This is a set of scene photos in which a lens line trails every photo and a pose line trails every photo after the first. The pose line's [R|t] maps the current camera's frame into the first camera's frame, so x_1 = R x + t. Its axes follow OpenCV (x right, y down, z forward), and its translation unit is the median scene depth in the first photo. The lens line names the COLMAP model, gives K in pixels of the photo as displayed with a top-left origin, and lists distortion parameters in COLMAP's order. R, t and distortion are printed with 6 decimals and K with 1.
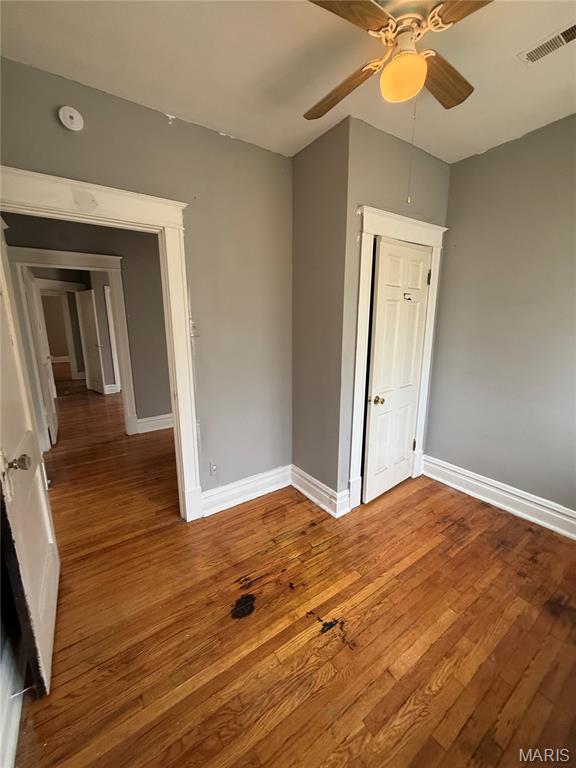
lens RADIAL K [[304.3, 0, 286.1], [0, 304.3, 382.9], [0, 0, 1]] dist [-0.004267, -0.000014]
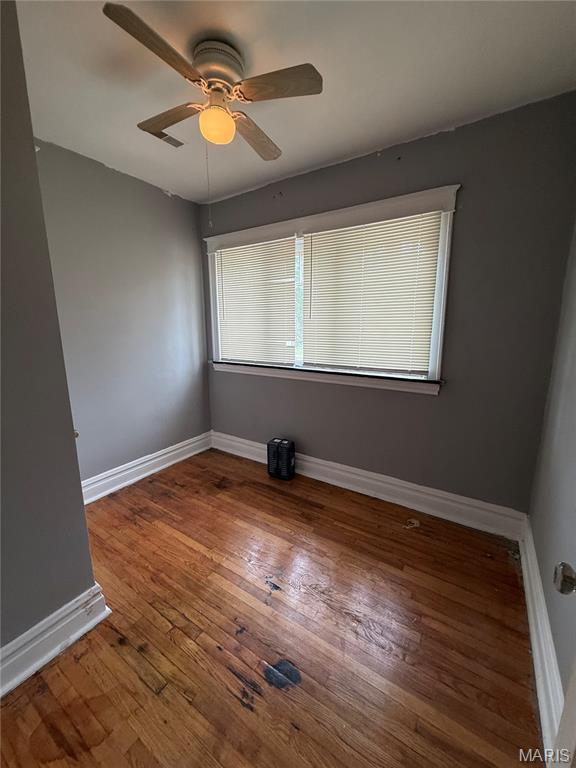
lens RADIAL K [[304.3, 0, 288.5], [0, 304.3, 382.7], [0, 0, 1]] dist [-0.004267, -0.000014]
pose [[-0.378916, -0.179734, 0.907809, -0.600624], [0.193760, 0.943809, 0.267736, -0.175869], [-0.904920, 0.277346, -0.322799, 0.833278]]
